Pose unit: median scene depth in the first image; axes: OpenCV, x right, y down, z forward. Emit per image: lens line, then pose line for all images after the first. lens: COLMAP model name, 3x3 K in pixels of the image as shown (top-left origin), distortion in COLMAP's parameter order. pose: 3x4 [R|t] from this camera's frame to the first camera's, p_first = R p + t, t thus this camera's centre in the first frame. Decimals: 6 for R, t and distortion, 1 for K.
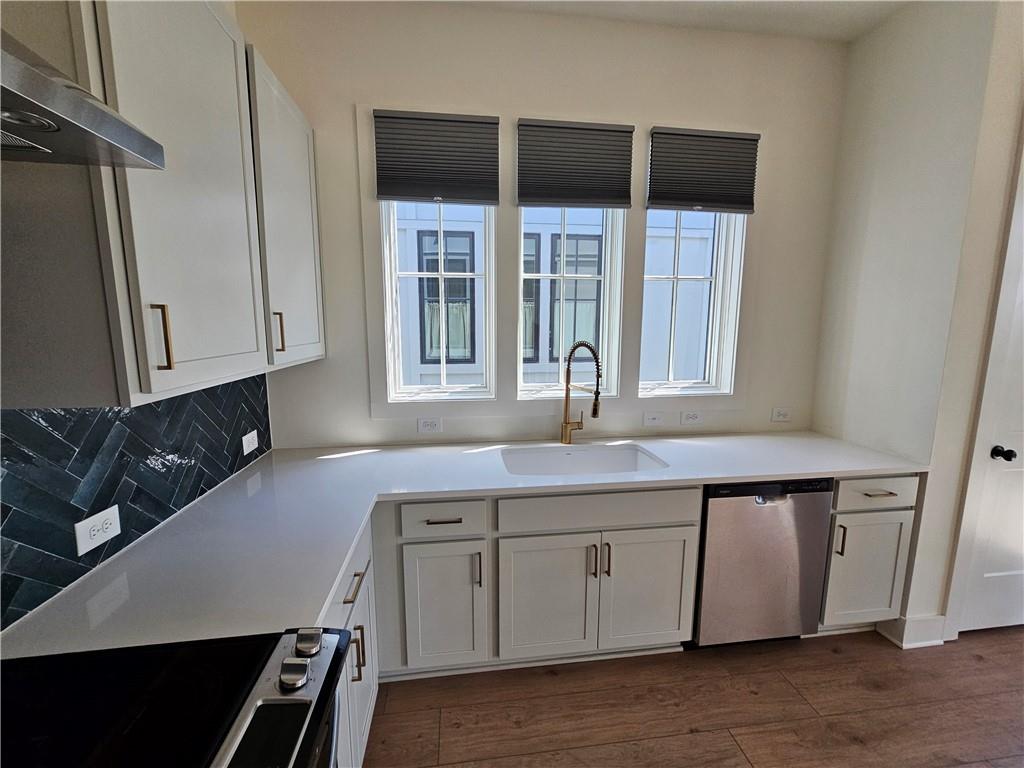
lens RADIAL K [[418.5, 0, 507.7], [0, 418.5, 384.2], [0, 0, 1]] dist [-0.000660, -0.000272]
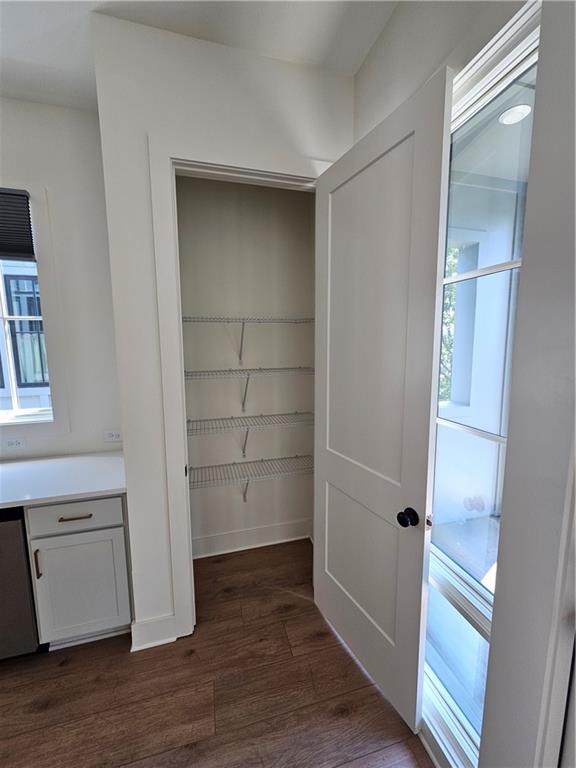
lens RADIAL K [[313.9, 0, 288.0], [0, 313.9, 384.0], [0, 0, 1]] dist [-0.000660, -0.000272]
pose [[0.988762, -0.029085, 0.146640, 1.366738], [0.032343, 0.999279, -0.019877, -0.053464], [-0.145956, 0.024396, 0.988990, 0.104258]]
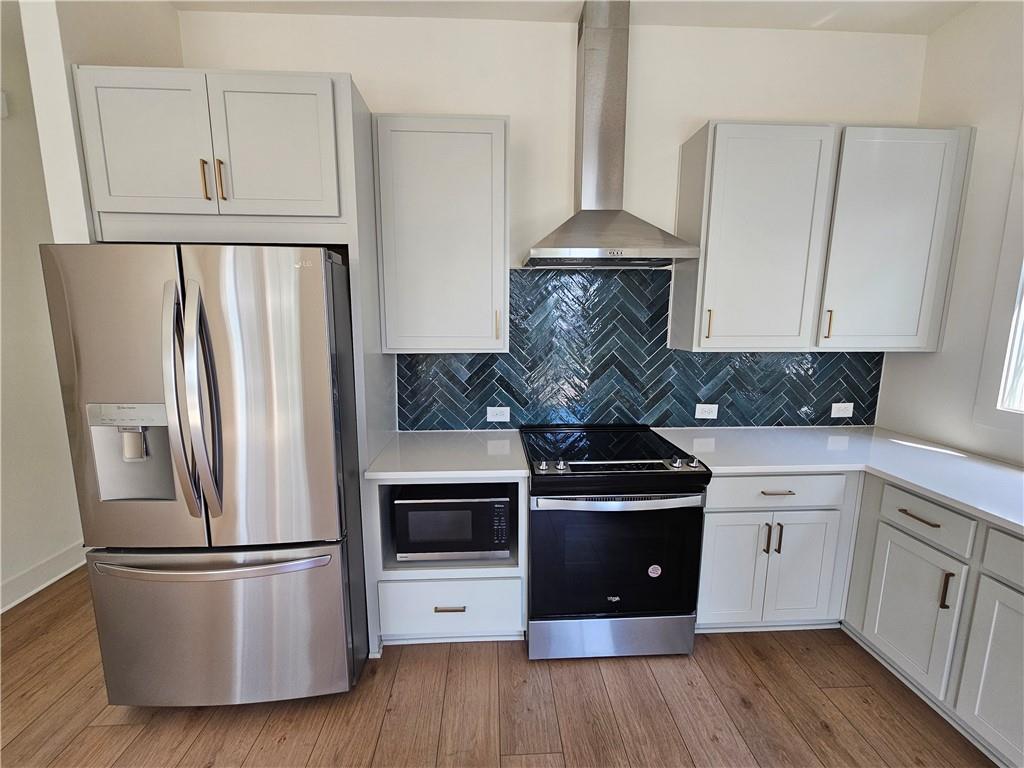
lens RADIAL K [[417.4, 0, 512.0], [0, 417.4, 384.0], [0, 0, 1]] dist [-0.001181, -0.000323]
pose [[-0.081971, 0.149711, -0.985326, 0.758889], [-0.143523, 0.976575, 0.160321, -0.000907], [0.986246, 0.154559, -0.058564, 0.054642]]
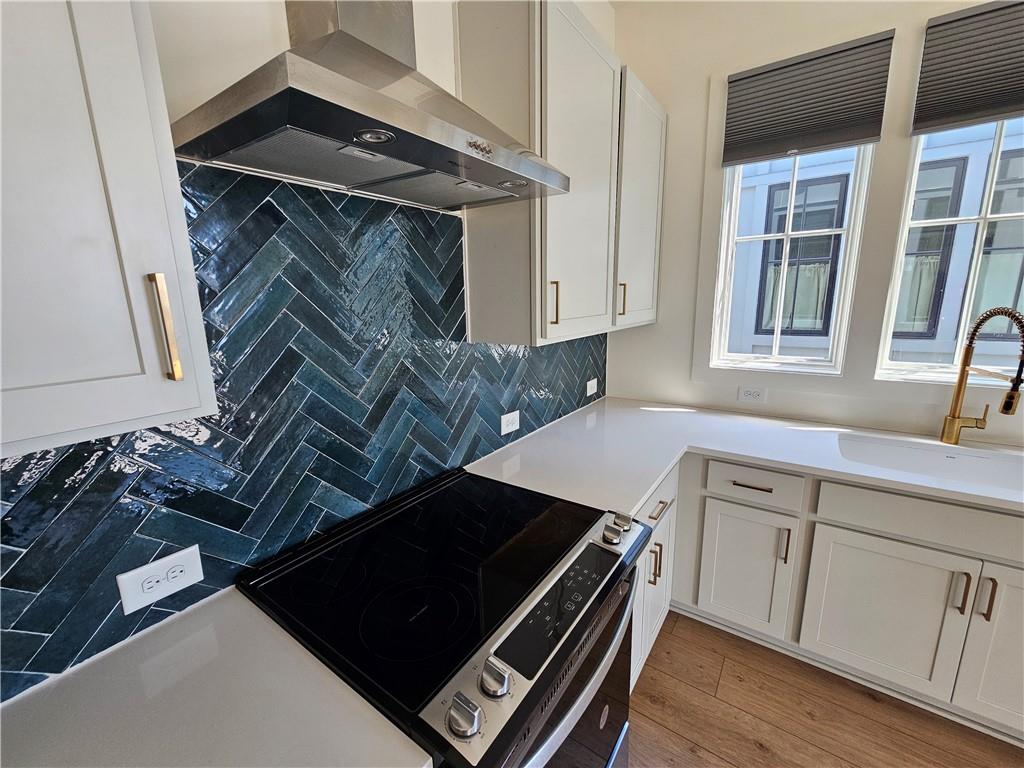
lens RADIAL K [[418.5, 0, 507.7], [0, 418.5, 384.2], [0, 0, 1]] dist [-0.000660, -0.000272]
pose [[0.733779, 0.121557, -0.668425, 0.055086], [-0.073399, 0.992289, 0.099878, 0.020996], [0.675412, -0.024227, 0.737043, -0.126795]]
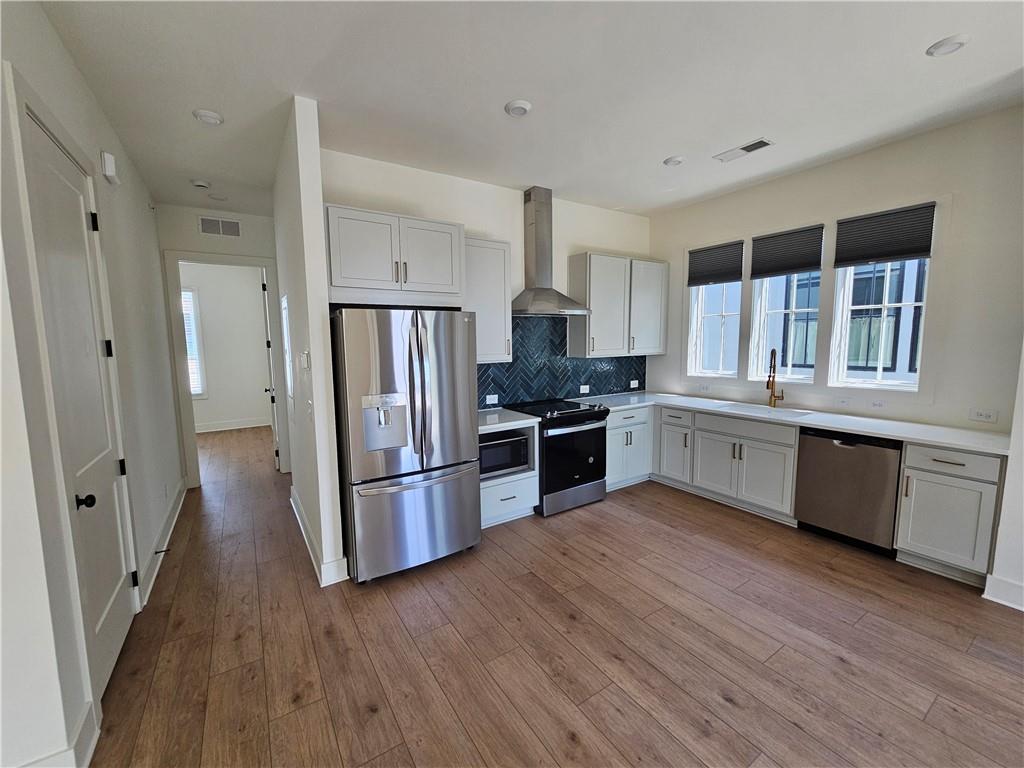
lens RADIAL K [[418.5, 0, 507.7], [0, 418.5, 384.2], [0, 0, 1]] dist [-0.000660, -0.000272]
pose [[0.428604, 0.090939, -0.898904, 1.525036], [-0.115051, 0.992315, 0.045531, 0.115207], [0.896137, 0.083905, 0.435773, -0.950774]]
